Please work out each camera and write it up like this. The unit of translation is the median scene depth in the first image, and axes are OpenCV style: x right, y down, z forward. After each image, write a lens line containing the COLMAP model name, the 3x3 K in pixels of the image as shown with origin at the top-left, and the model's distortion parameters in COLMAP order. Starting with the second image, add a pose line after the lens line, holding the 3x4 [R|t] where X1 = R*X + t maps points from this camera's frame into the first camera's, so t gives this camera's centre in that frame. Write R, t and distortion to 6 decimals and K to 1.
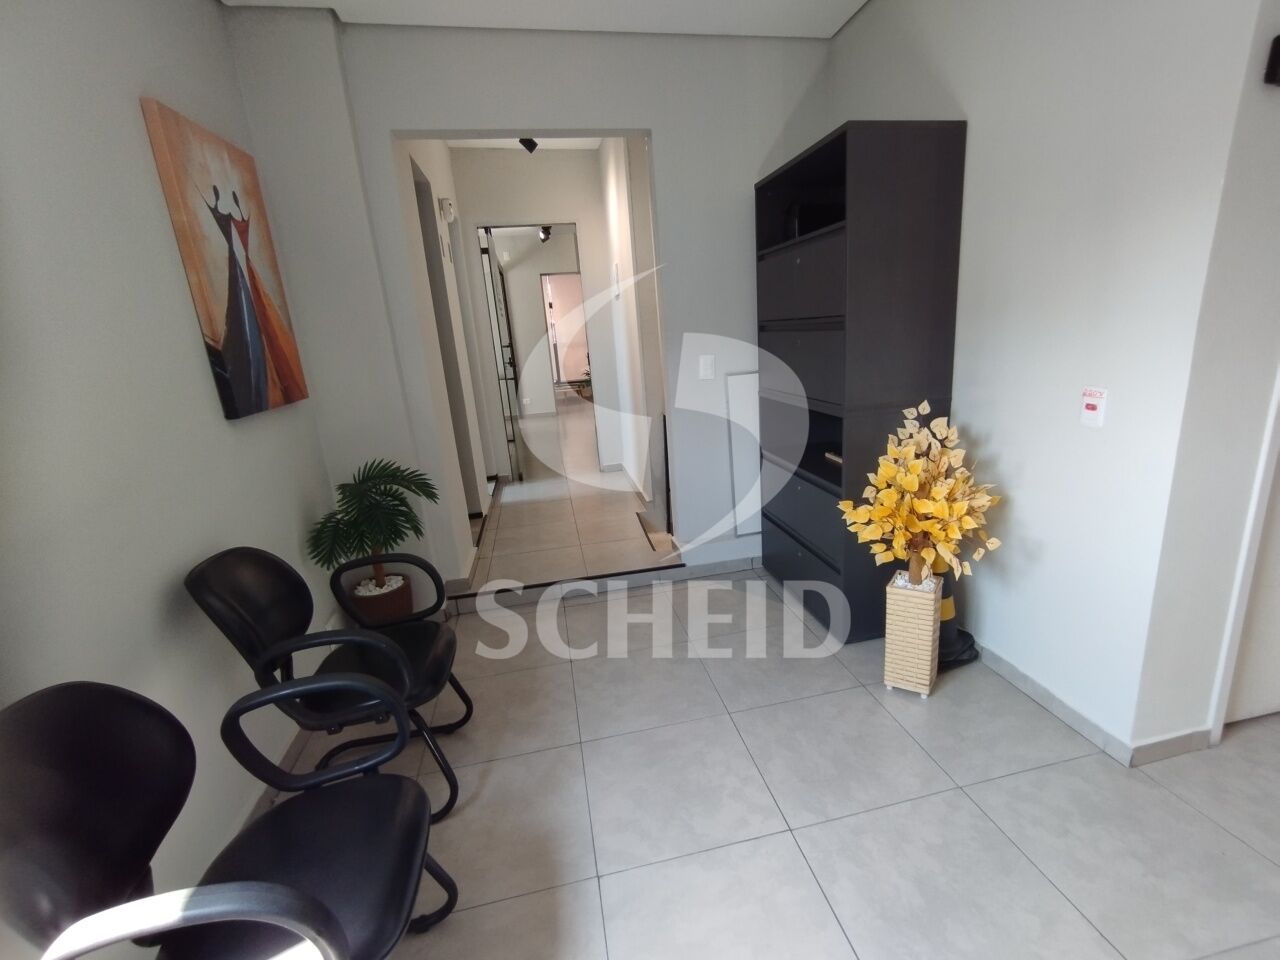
lens RADIAL K [[591.5, 0, 661.6], [0, 591.5, 486.2], [0, 0, 1]] dist [-0.003022, 0.000148]
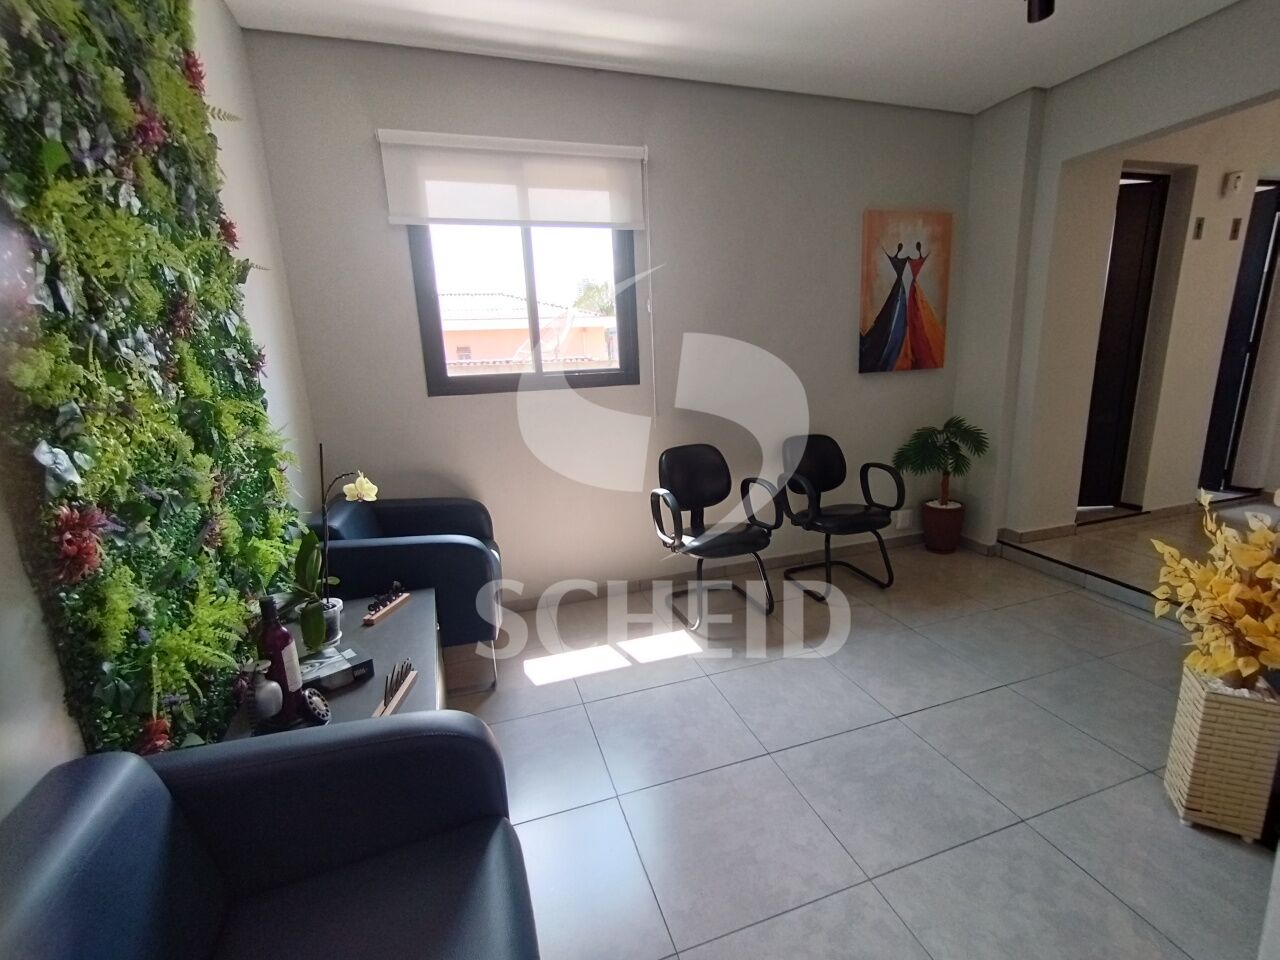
lens RADIAL K [[591.5, 0, 661.6], [0, 591.5, 486.2], [0, 0, 1]] dist [-0.003022, 0.000148]
pose [[0.116713, 0.289765, -0.949955, 0.996029], [-0.226453, 0.939061, 0.258620, -0.109430], [0.967004, 0.184935, 0.175218, 0.114358]]
